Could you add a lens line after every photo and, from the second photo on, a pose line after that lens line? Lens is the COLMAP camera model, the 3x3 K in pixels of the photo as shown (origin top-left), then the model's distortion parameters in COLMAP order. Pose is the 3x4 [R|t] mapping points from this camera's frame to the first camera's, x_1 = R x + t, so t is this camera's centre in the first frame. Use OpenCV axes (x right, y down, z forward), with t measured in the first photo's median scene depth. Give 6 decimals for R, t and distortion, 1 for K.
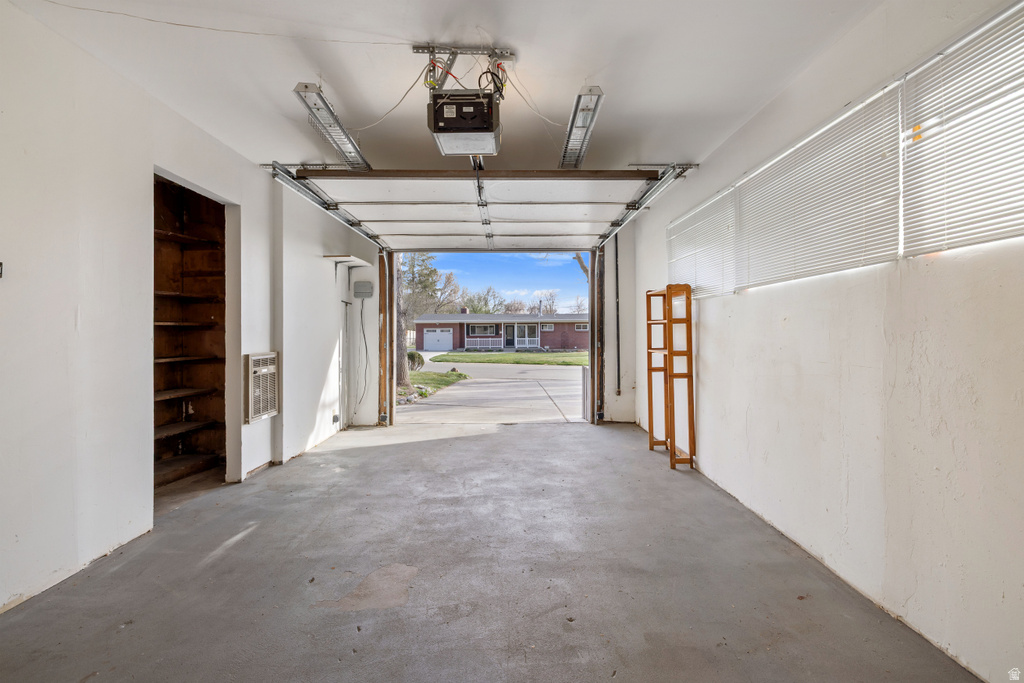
lens RADIAL K [[431.4, 0, 511.8], [0, 431.4, 333.0], [0, 0, 1]] dist [0.000986, 0.000102]
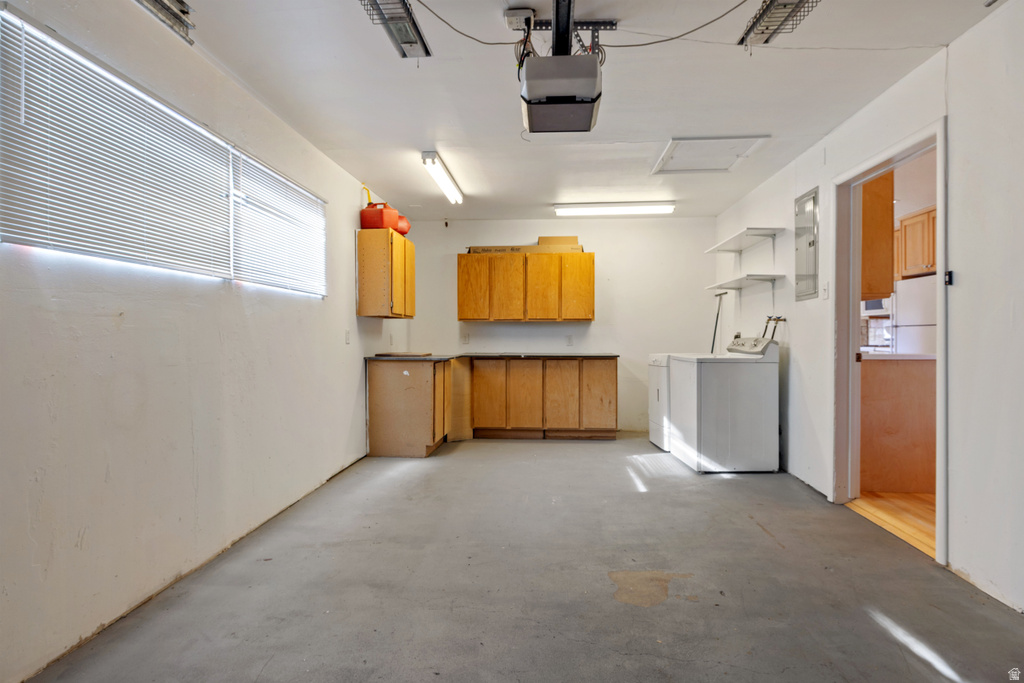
lens RADIAL K [[560.2, 0, 512.0], [0, 560.2, 341.5], [0, 0, 1]] dist [-0.000395, -0.000086]
pose [[-0.997258, 0.001535, 0.073991, -0.101628], [0.002351, 0.999937, 0.010944, 0.006904], [-0.073970, 0.011087, -0.997199, 2.414320]]
